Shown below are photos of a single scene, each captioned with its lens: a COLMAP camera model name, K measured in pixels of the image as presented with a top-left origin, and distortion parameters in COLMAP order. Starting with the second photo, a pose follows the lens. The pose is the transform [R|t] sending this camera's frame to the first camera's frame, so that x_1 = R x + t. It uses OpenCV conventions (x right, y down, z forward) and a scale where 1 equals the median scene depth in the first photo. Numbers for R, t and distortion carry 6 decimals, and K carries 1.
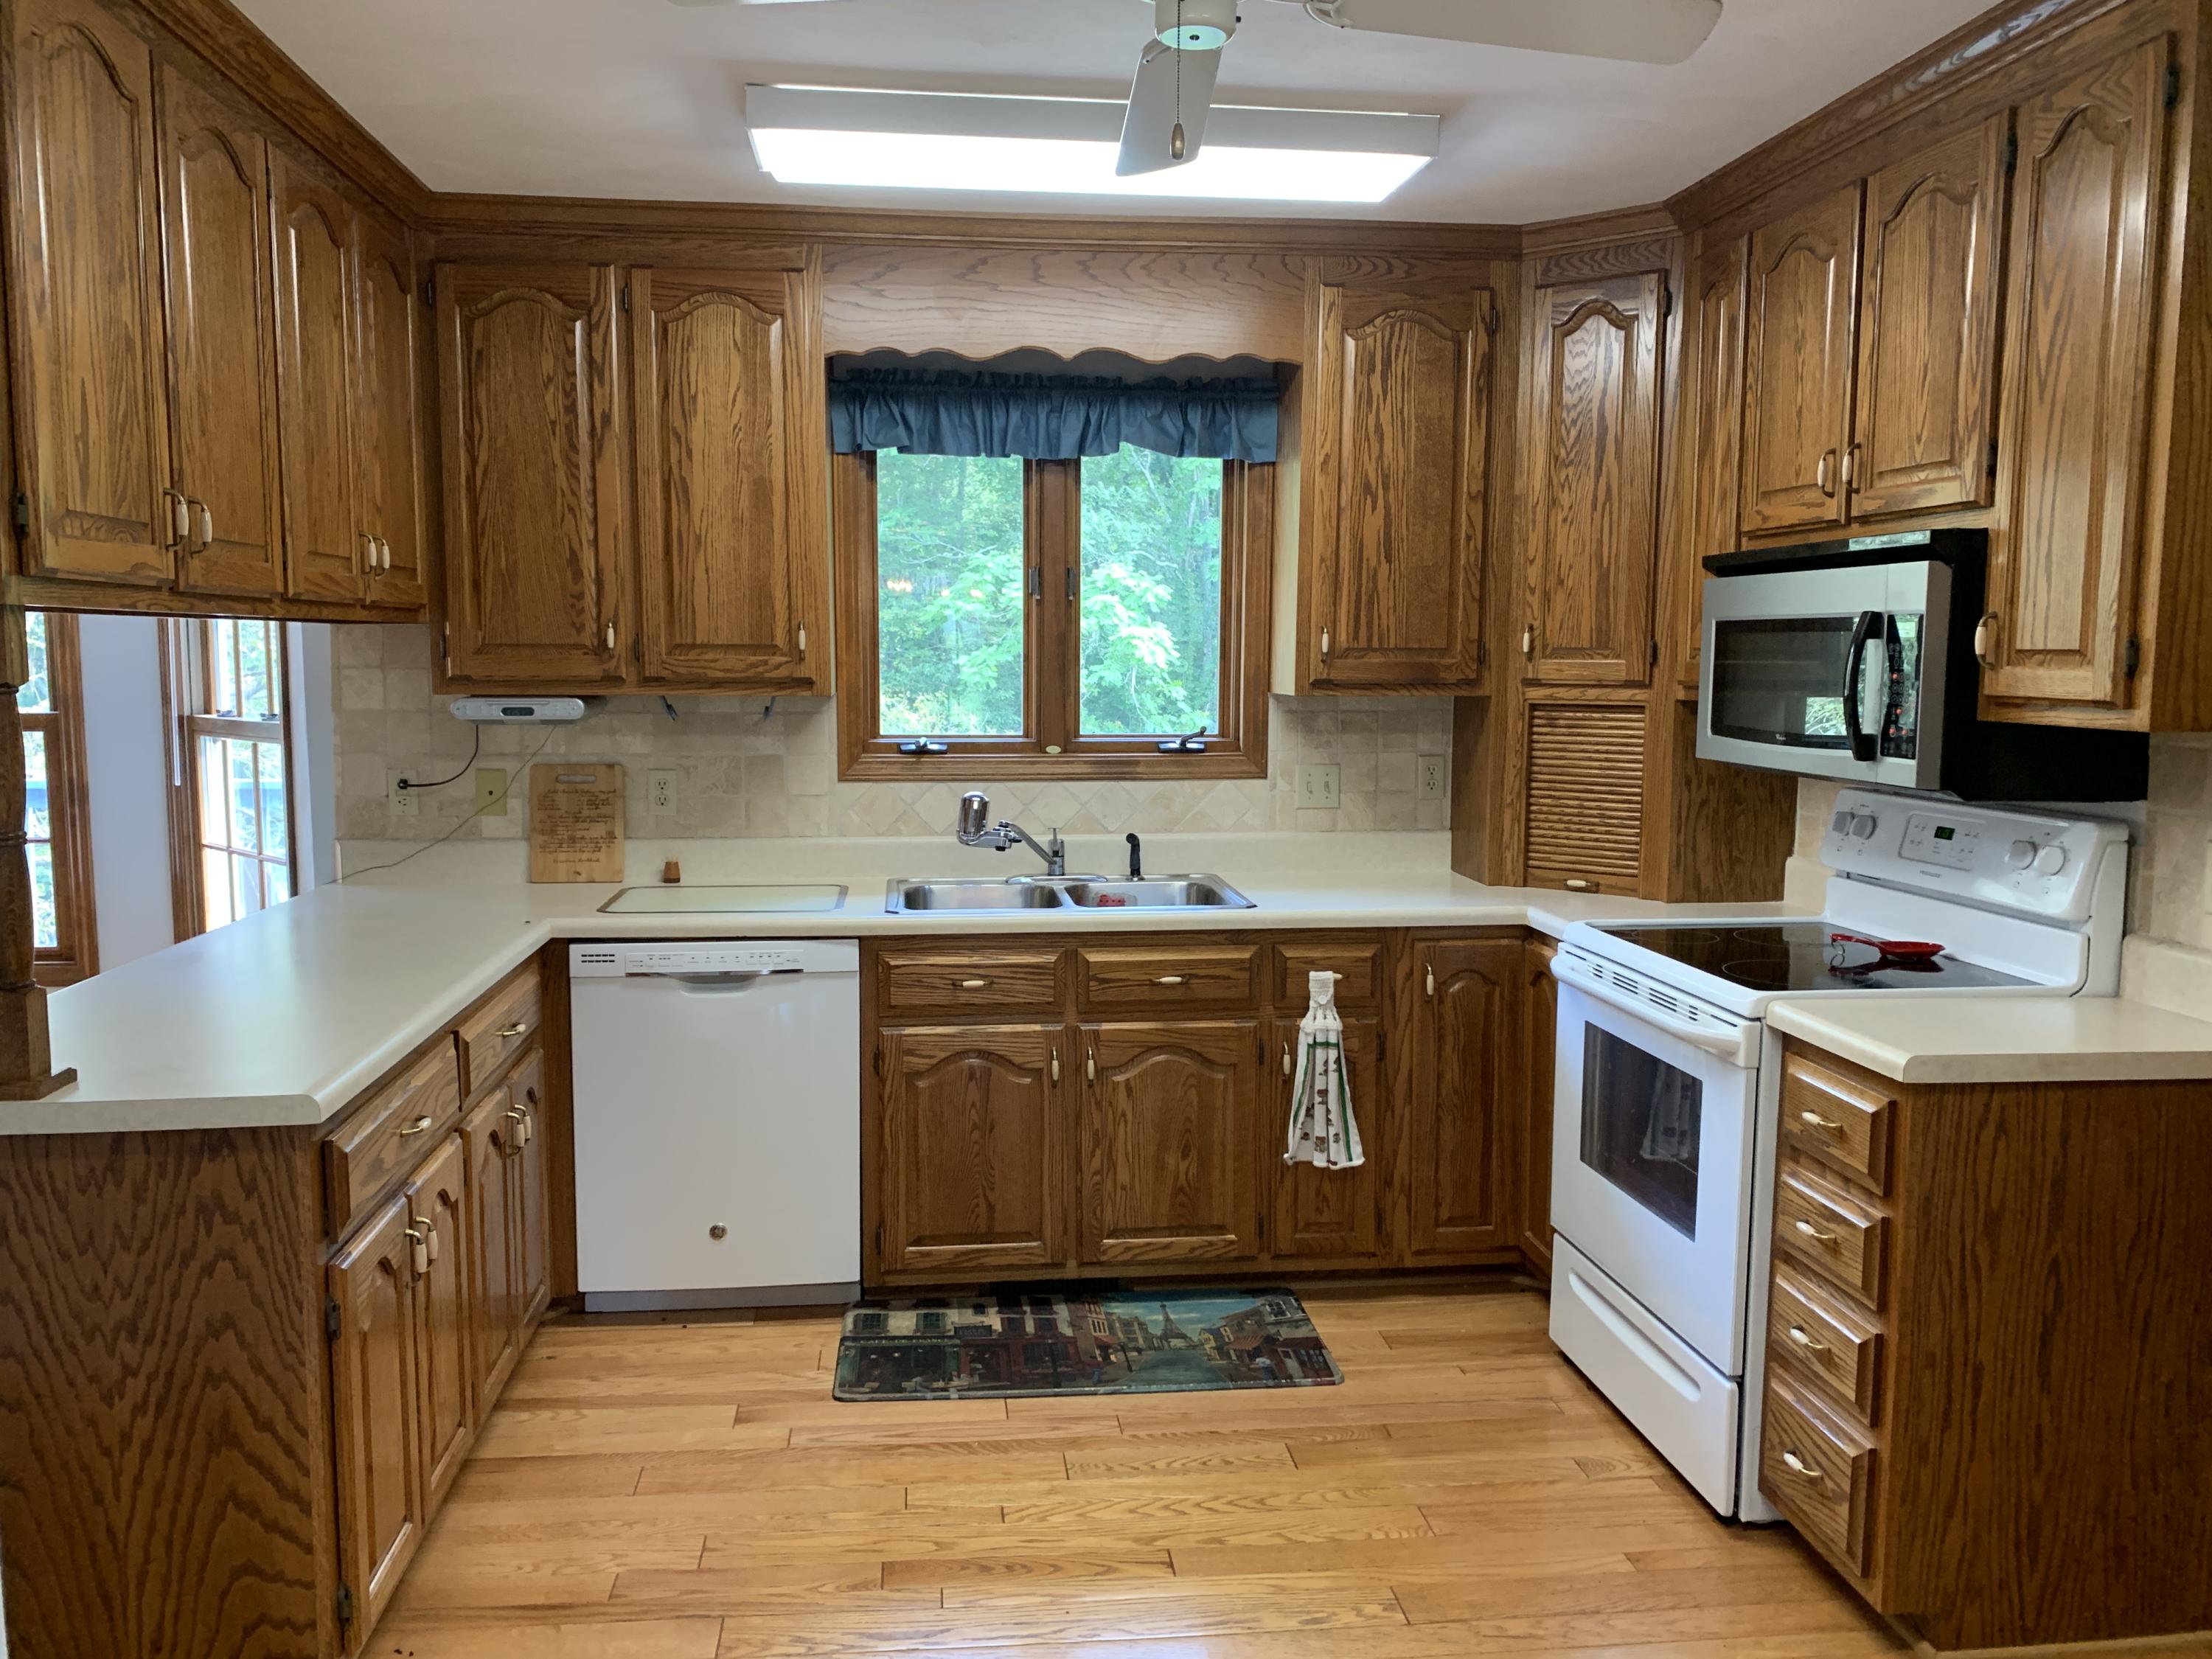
lens RADIAL K [[1681.8, 0, 1095.0], [0, 1681.8, 830.9], [0, 0, 1]] dist [0.011744, -0.014332]
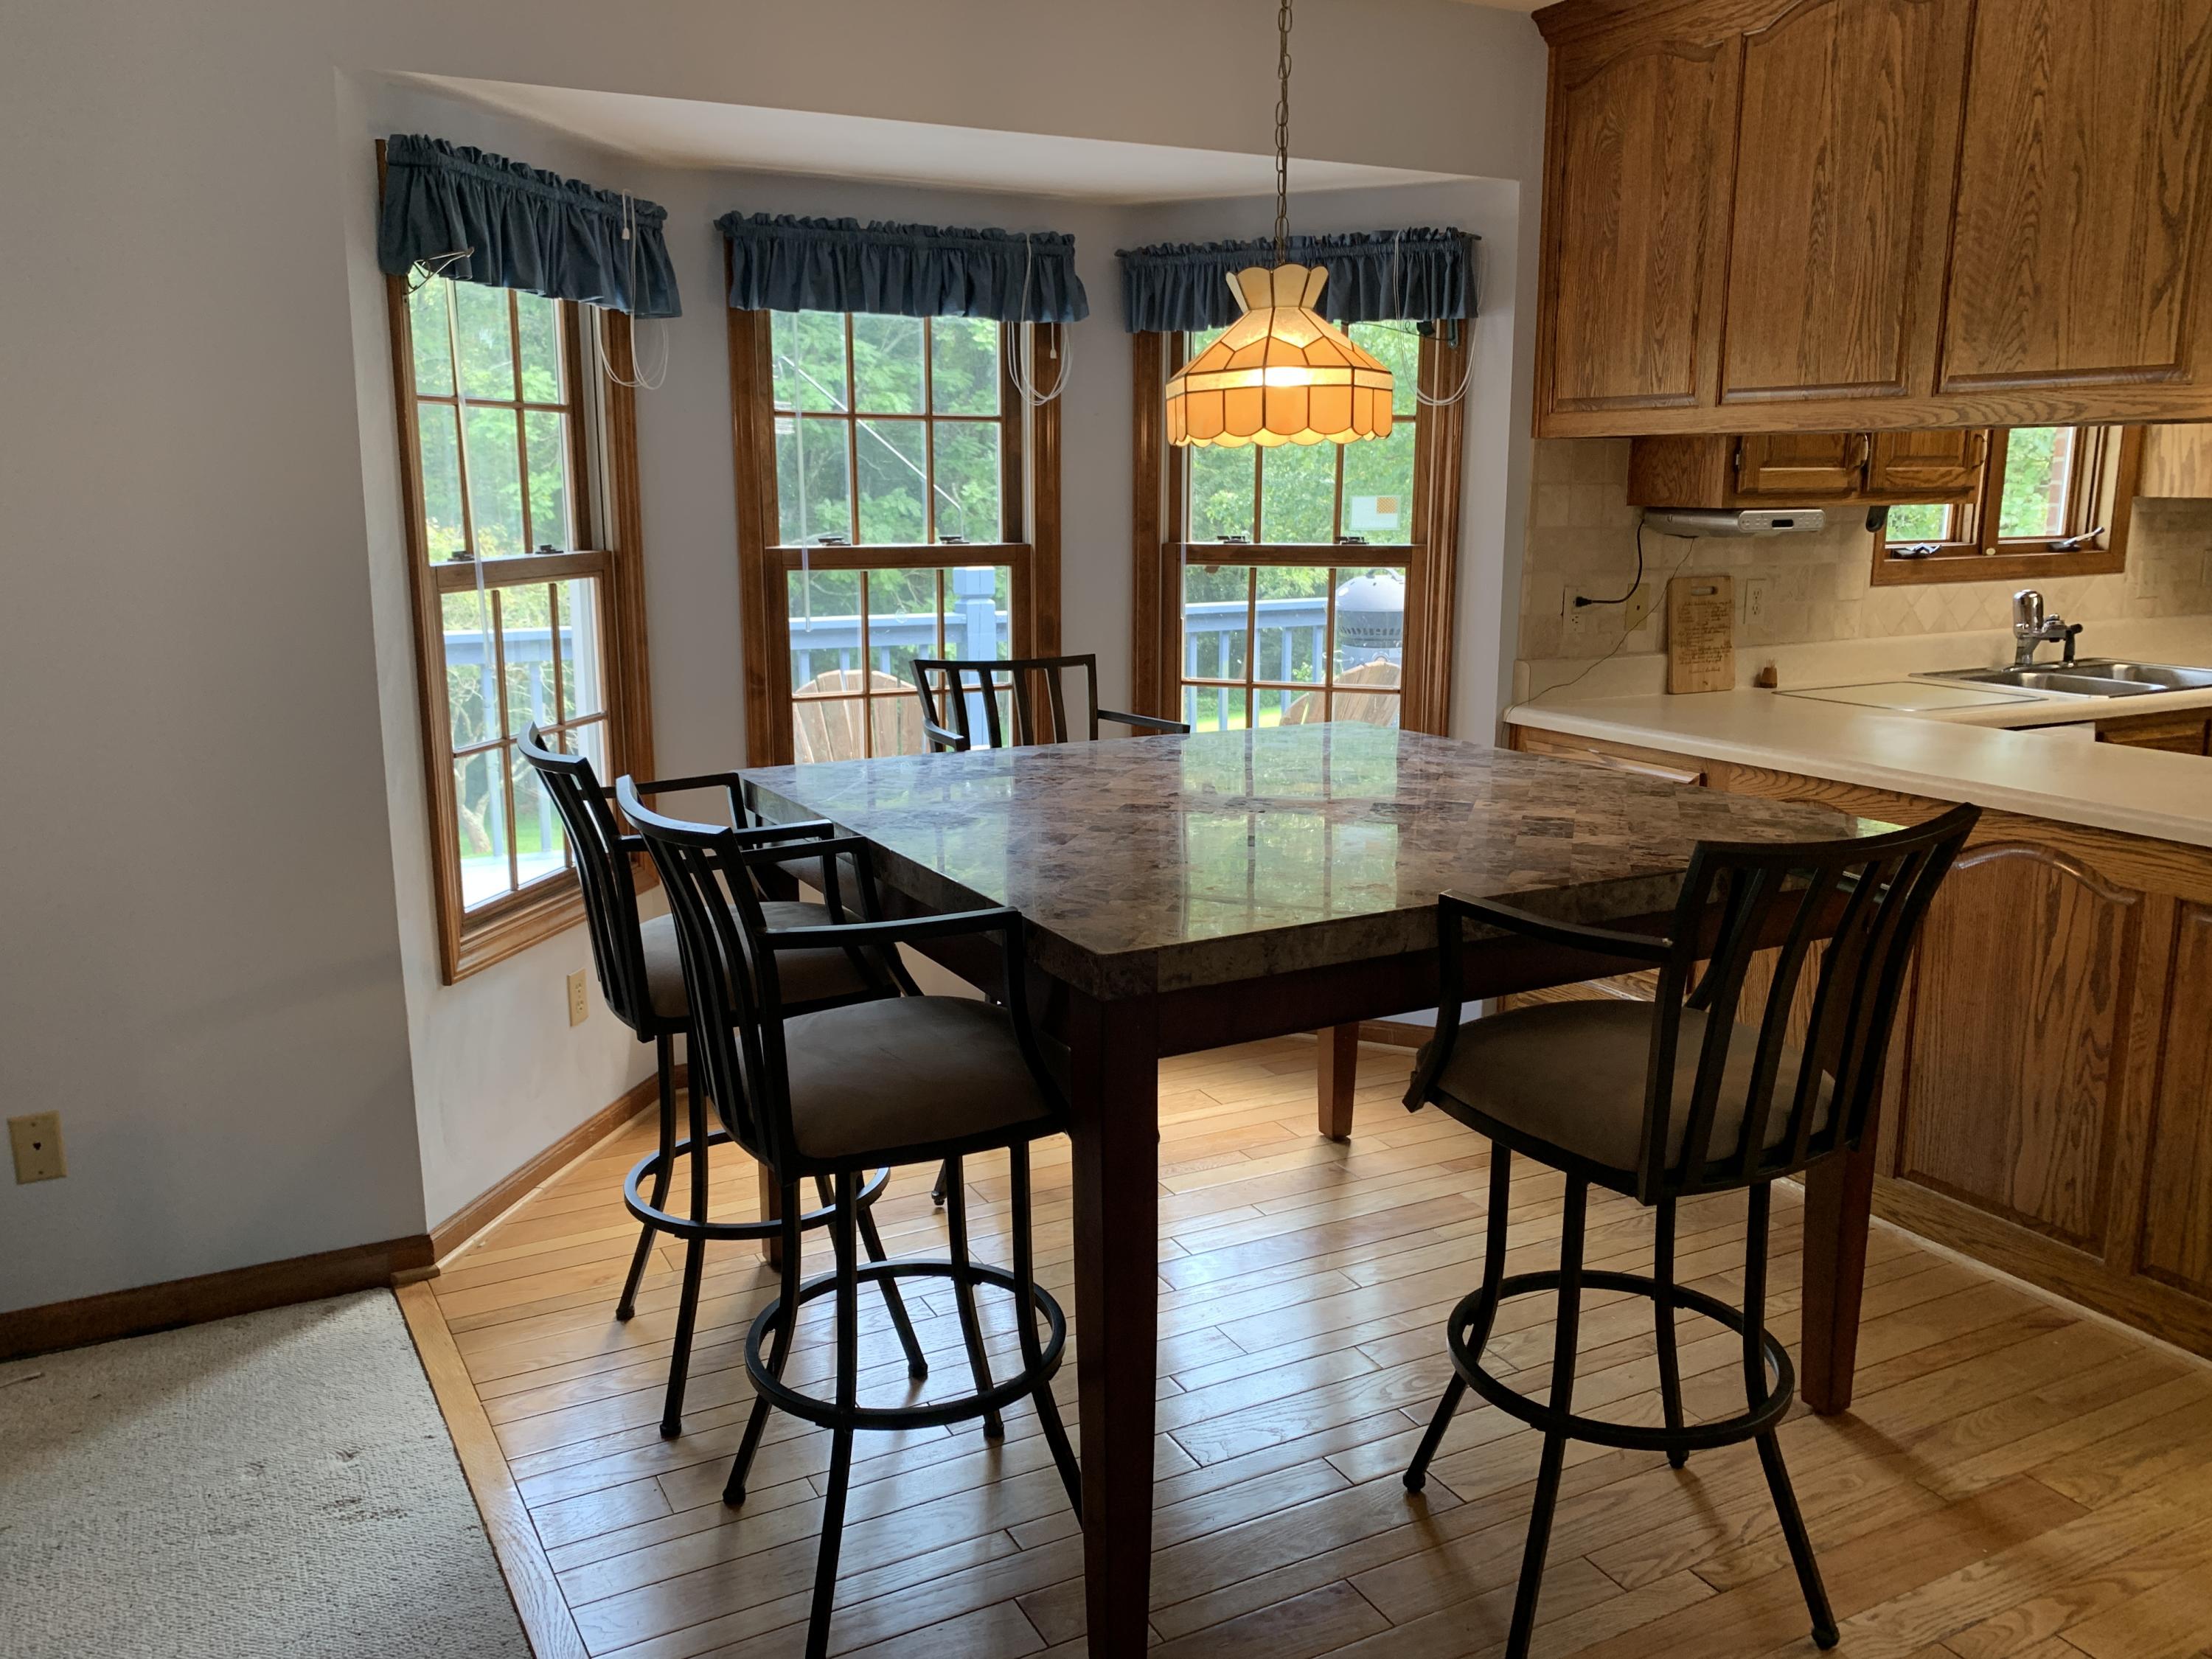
lens RADIAL K [[1681.8, 0, 1110.6], [0, 1681.8, 811.4], [0, 0, 1]] dist [0.011744, -0.014332]
pose [[0.933368, -0.077330, 0.350491, -1.120803], [0.045162, 0.994057, 0.099055, -0.016863], [-0.356068, -0.076626, 0.931313, 0.173972]]
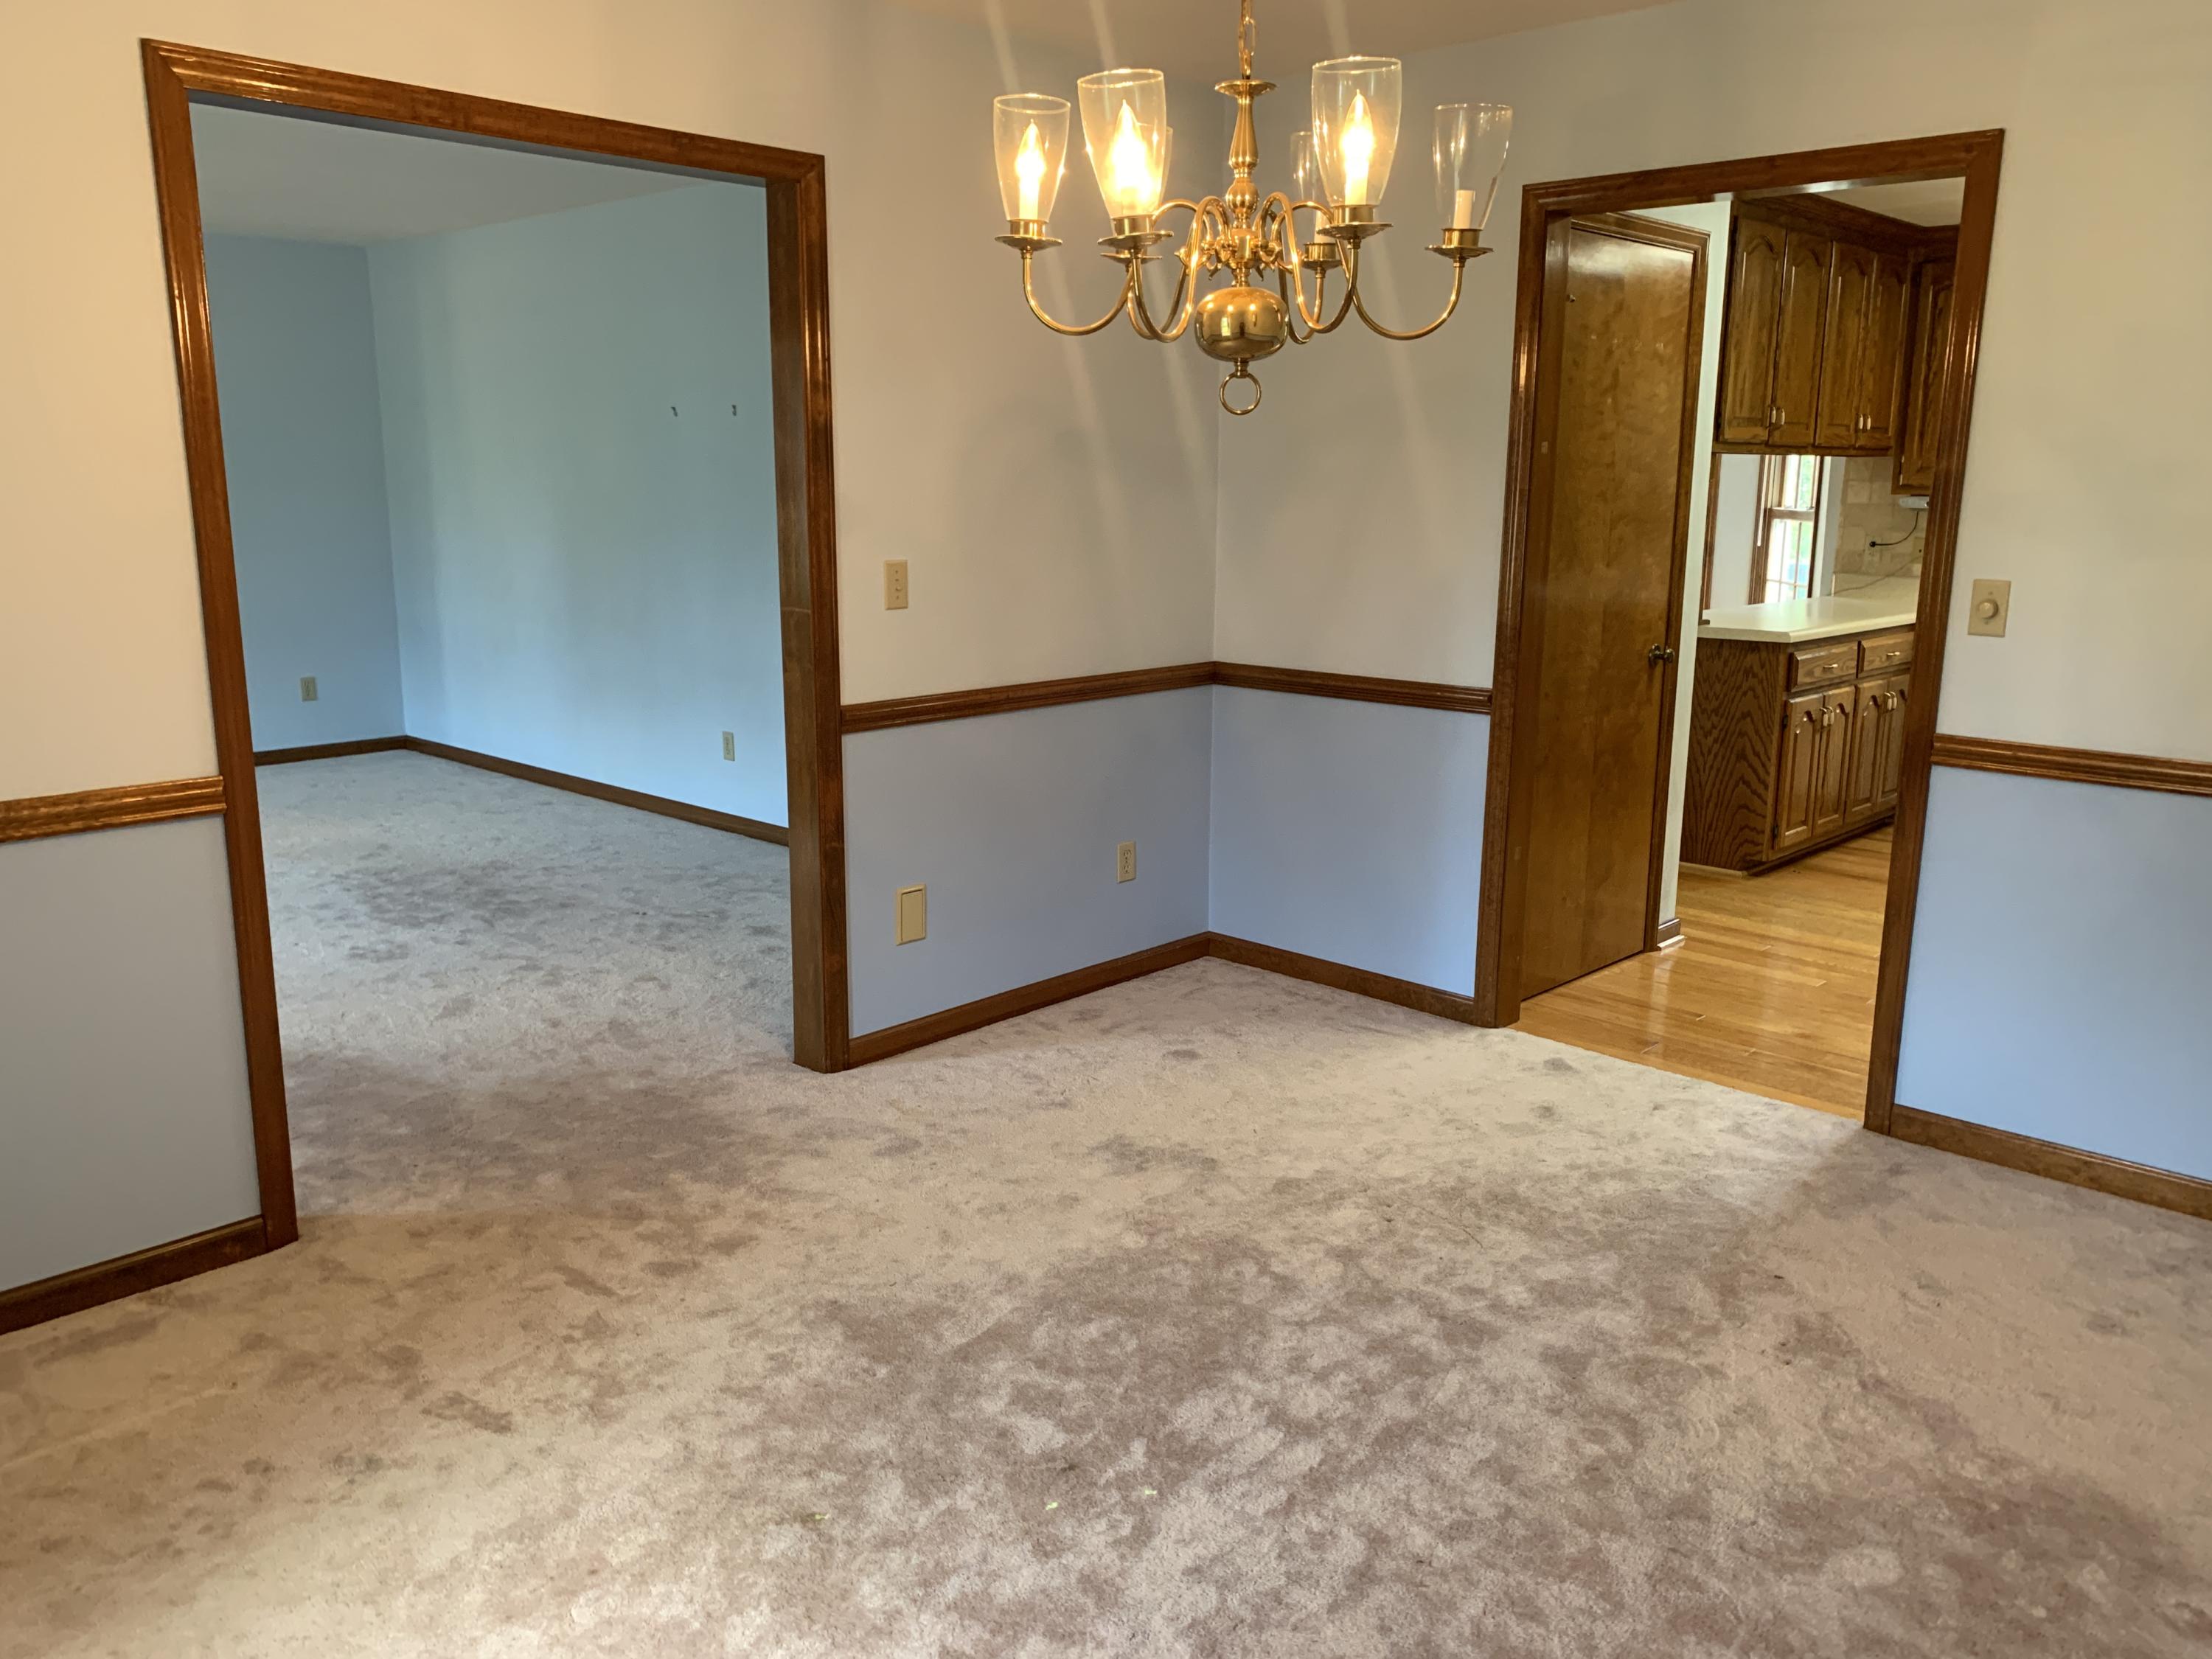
lens RADIAL K [[1681.8, 0, 1094.6], [0, 1681.8, 822.6], [0, 0, 1]] dist [0.011744, -0.014332]
pose [[0.640614, 0.151434, -0.752783, 0.529191], [-0.082200, 0.988251, 0.128851, 0.116339], [0.763451, -0.020665, 0.645535, -0.939582]]
